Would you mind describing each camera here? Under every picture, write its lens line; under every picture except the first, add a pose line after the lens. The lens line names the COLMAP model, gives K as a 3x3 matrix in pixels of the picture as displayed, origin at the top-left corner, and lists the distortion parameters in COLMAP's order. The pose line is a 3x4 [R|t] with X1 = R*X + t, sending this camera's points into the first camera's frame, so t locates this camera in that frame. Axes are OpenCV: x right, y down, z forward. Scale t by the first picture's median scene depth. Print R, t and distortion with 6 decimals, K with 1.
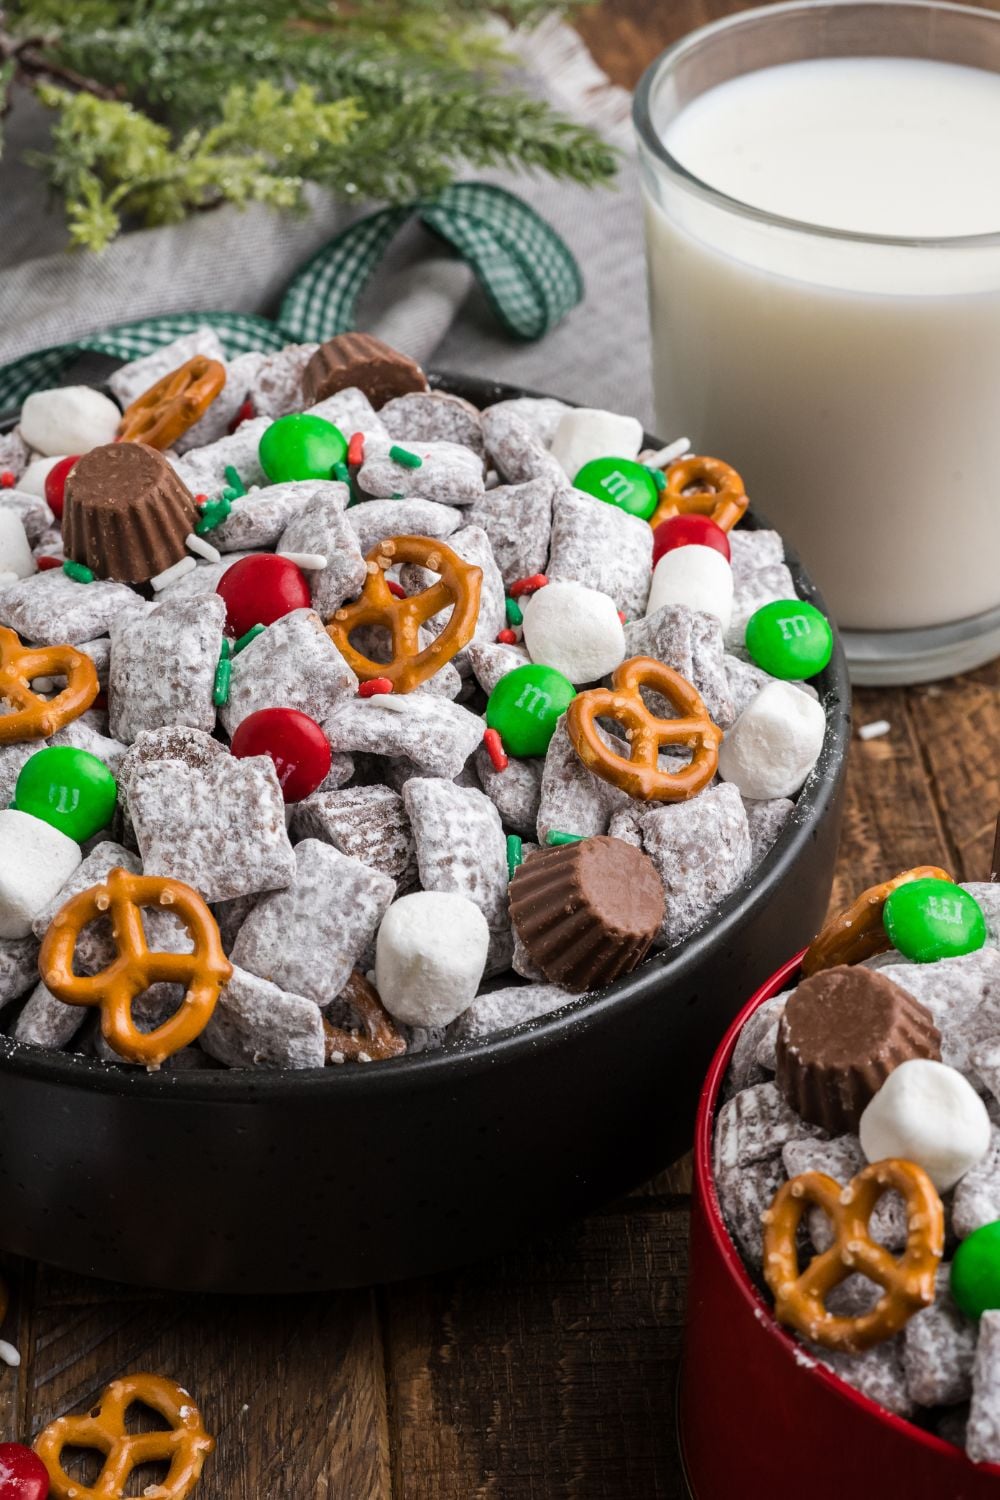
lens RADIAL K [[2823.2, 0, 548.3], [0, 2823.2, 876.0], [0, 0, 1]] dist [-0.083583, 0.000000]
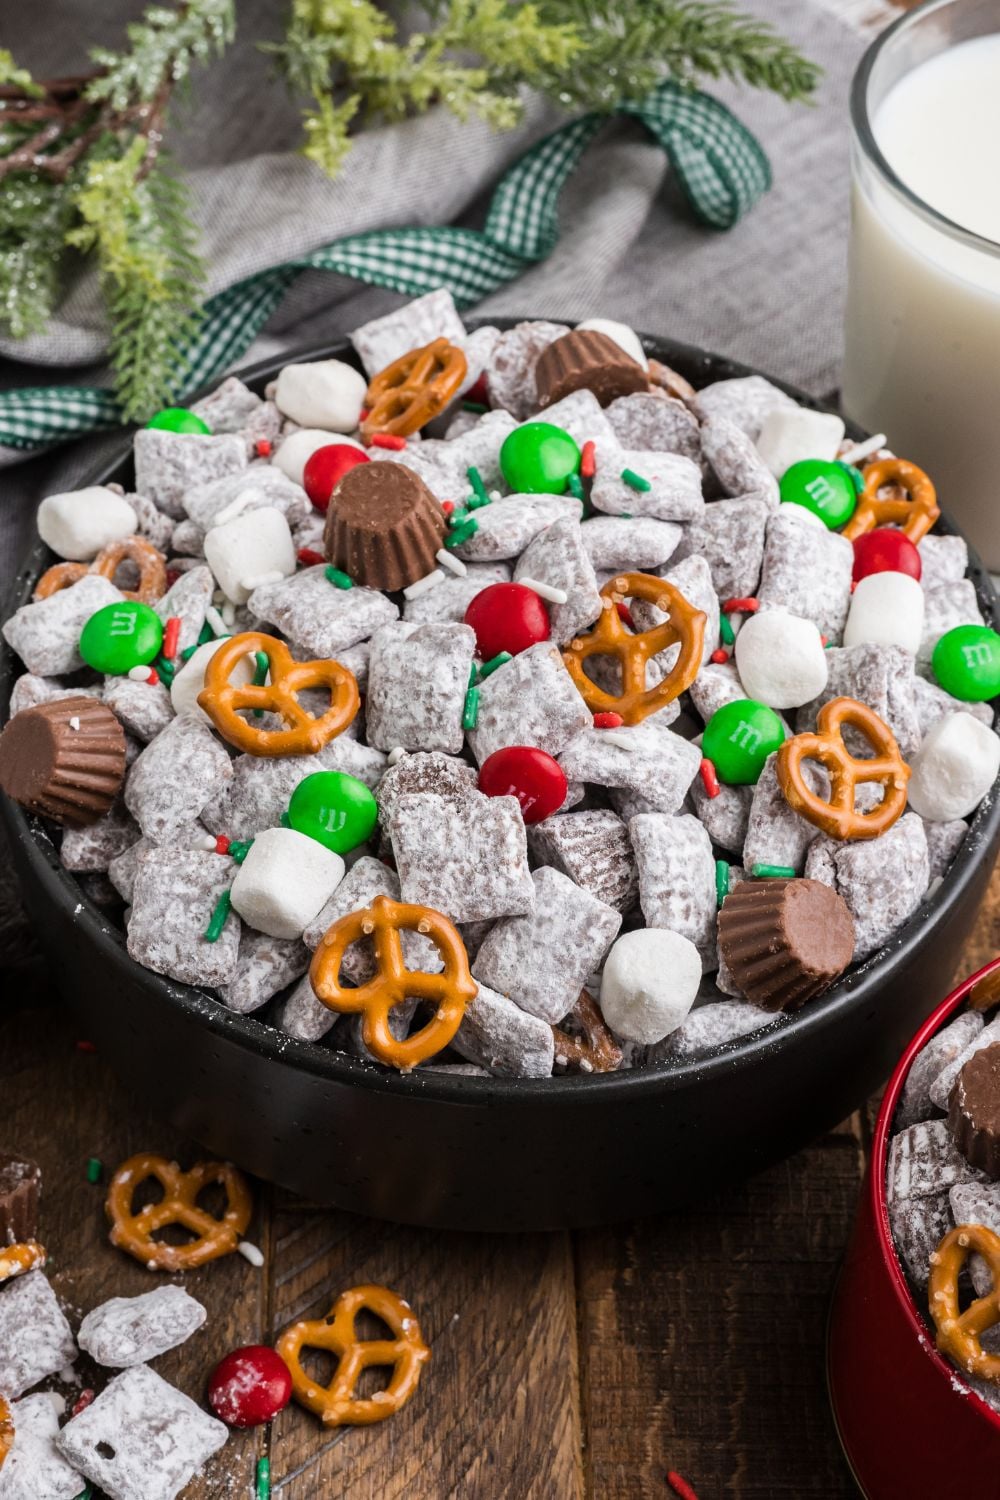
lens RADIAL K [[2710.6, 0, 455.7], [0, 2710.6, 834.3], [0, 0, 1]] dist [-0.072694, 0.000000]
pose [[0.997180, 0.057821, -0.047843, -0.067046], [-0.049164, 0.984956, 0.165664, -0.198138], [0.056702, -0.162844, 0.985021, -0.074414]]
